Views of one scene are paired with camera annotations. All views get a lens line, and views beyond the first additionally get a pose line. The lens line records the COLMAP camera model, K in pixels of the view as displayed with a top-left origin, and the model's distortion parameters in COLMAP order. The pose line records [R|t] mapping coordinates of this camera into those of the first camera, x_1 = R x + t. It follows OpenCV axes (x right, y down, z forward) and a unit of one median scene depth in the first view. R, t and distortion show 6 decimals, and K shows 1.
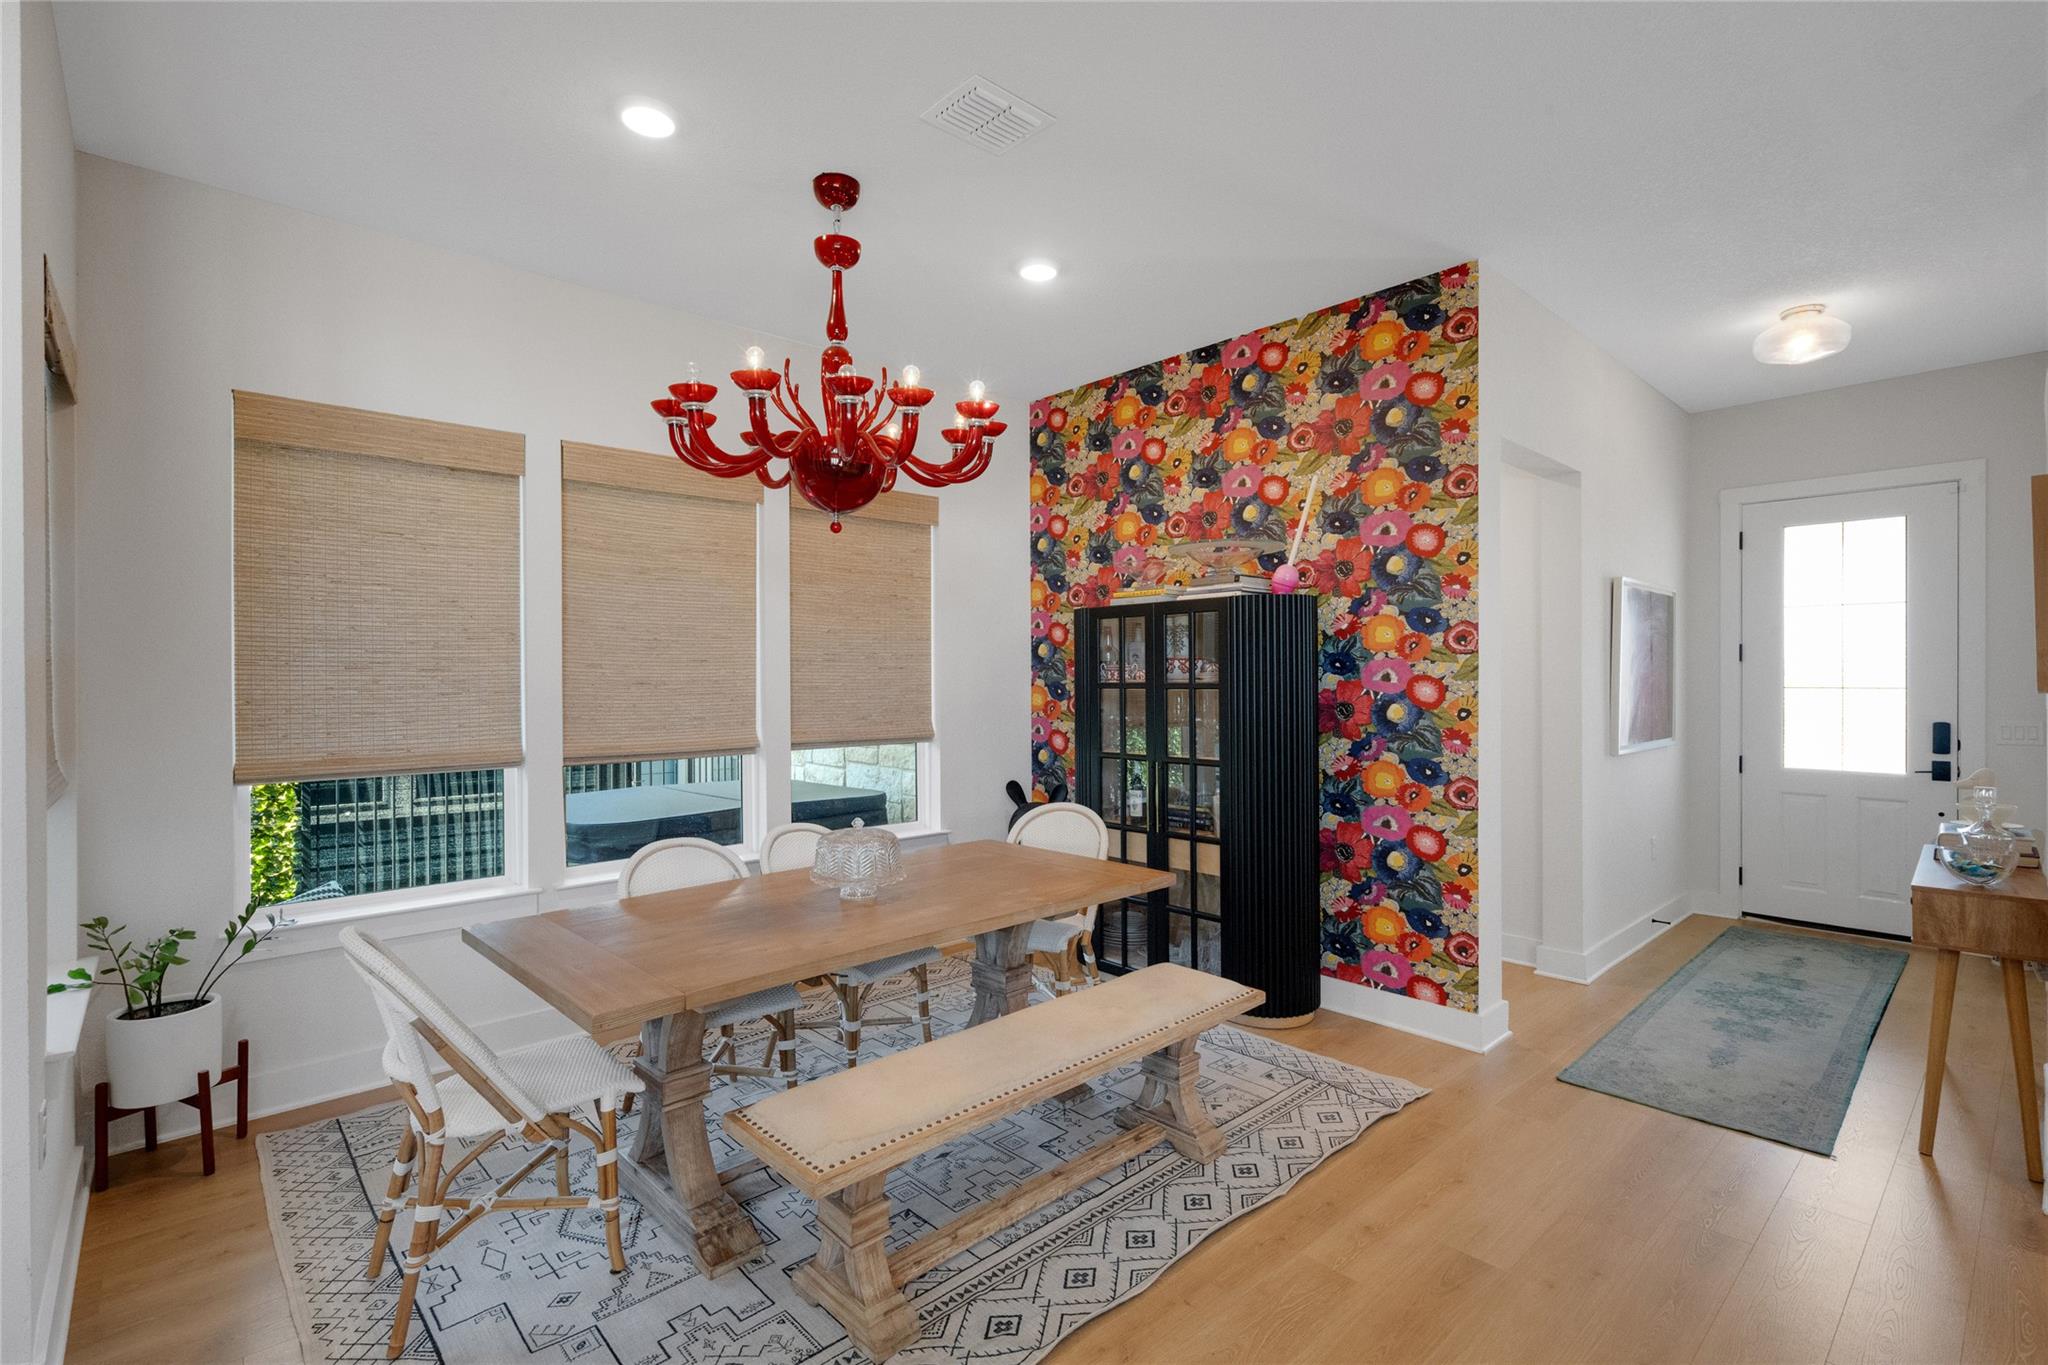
lens RADIAL K [[940.7, 0, 1014.8], [0, 940.7, 683.6], [0, 0, 1]] dist [-0.005994, 0.003245]
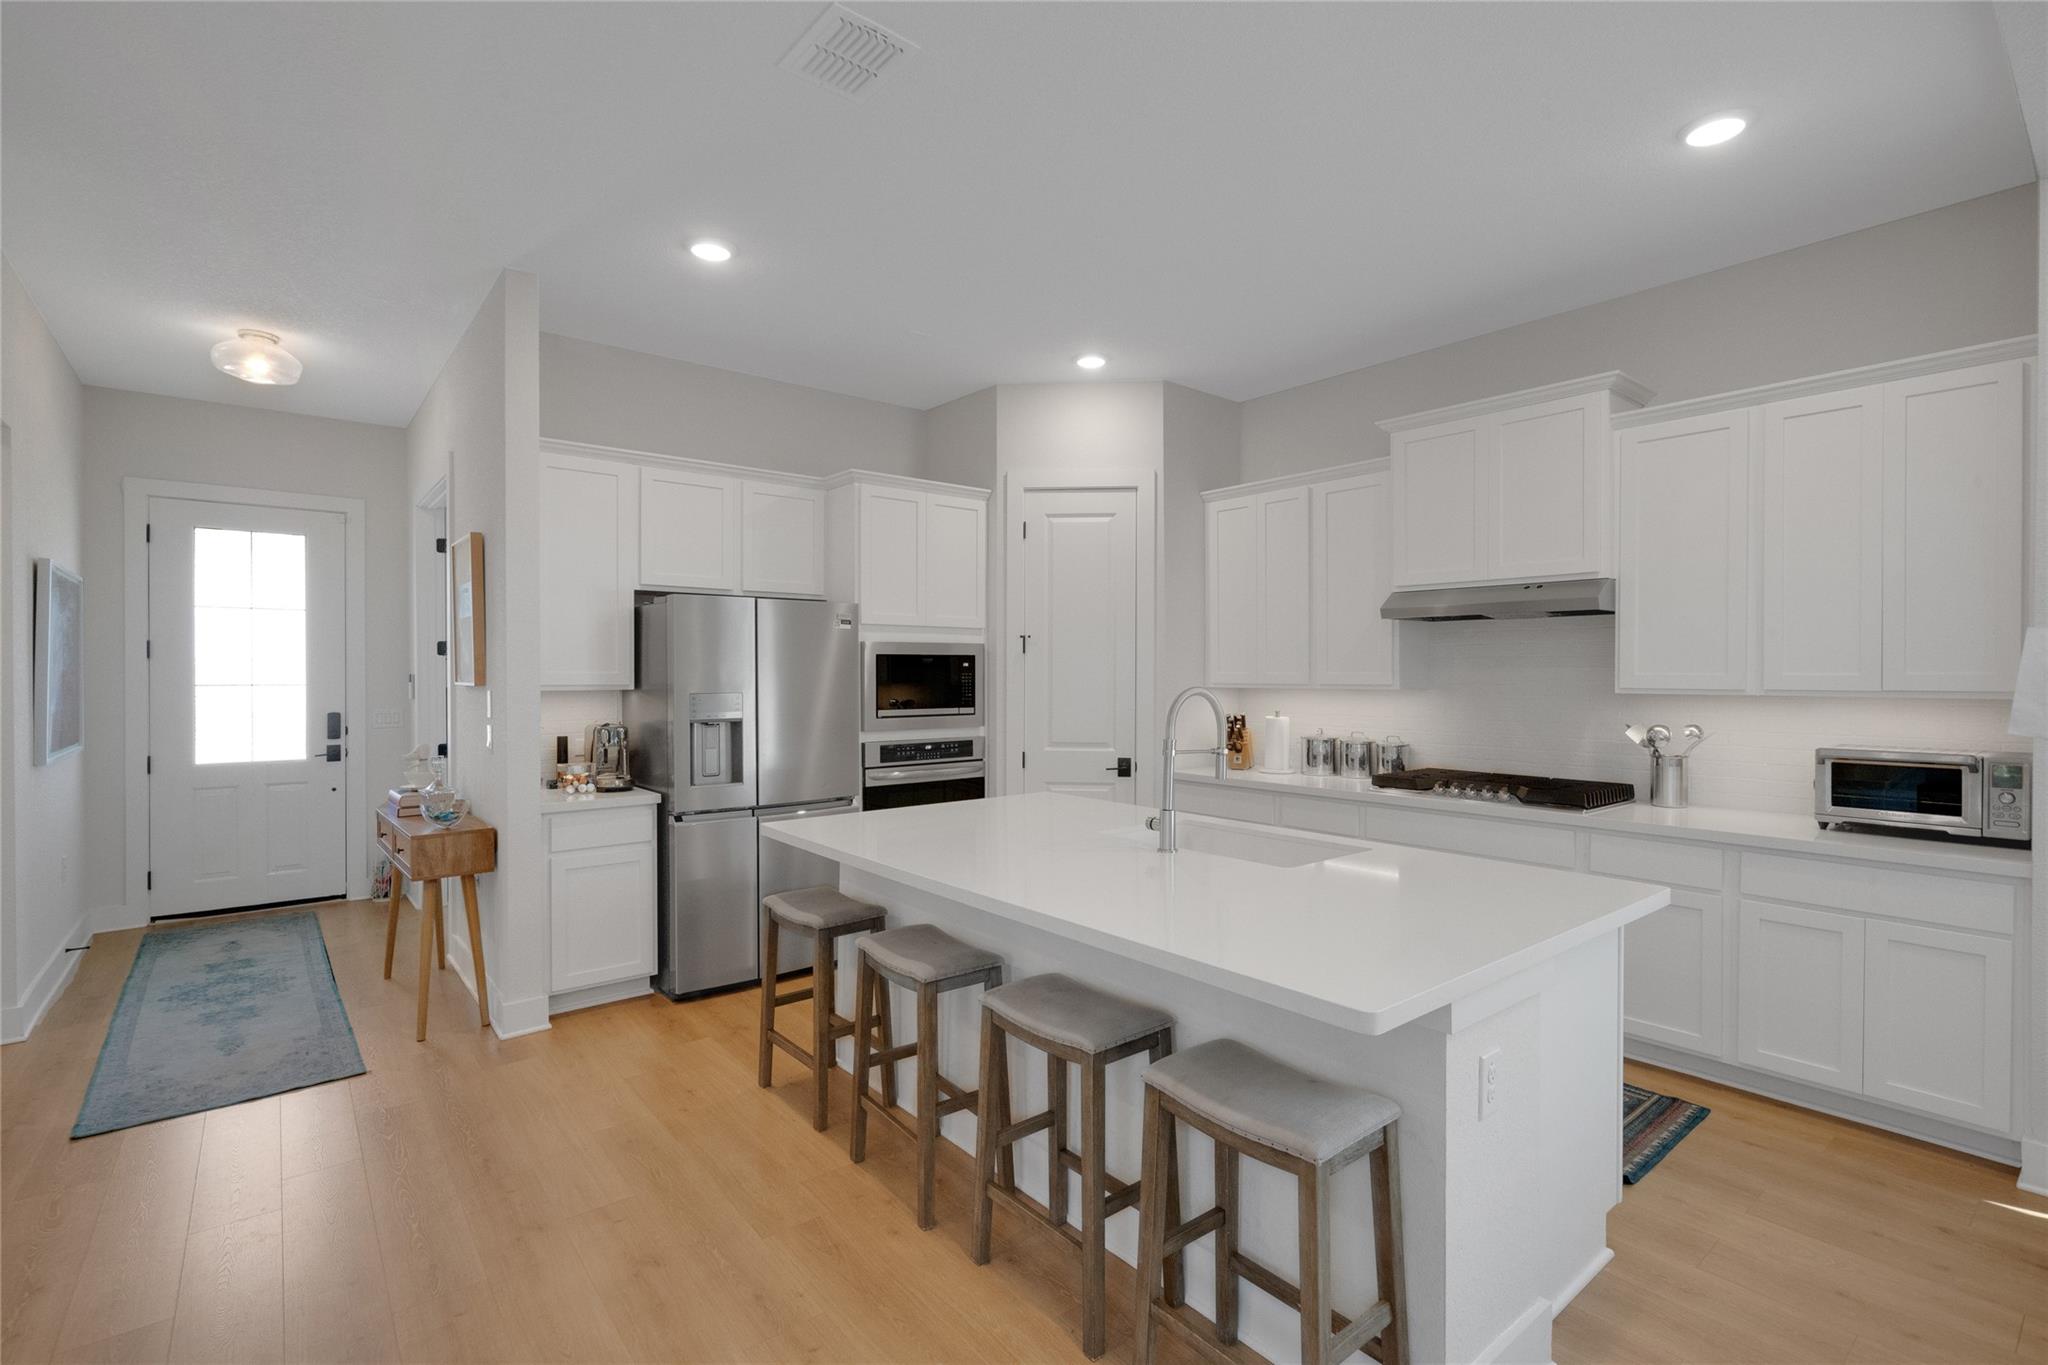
lens RADIAL K [[940.7, 0, 1017.4], [0, 940.7, 687.0], [0, 0, 1]] dist [-0.005994, 0.003245]
pose [[0.061605, -0.012707, 0.998020, -0.149154], [0.008716, 0.999888, 0.012193, 0.001407], [-0.998063, 0.007947, 0.061708, 0.050772]]
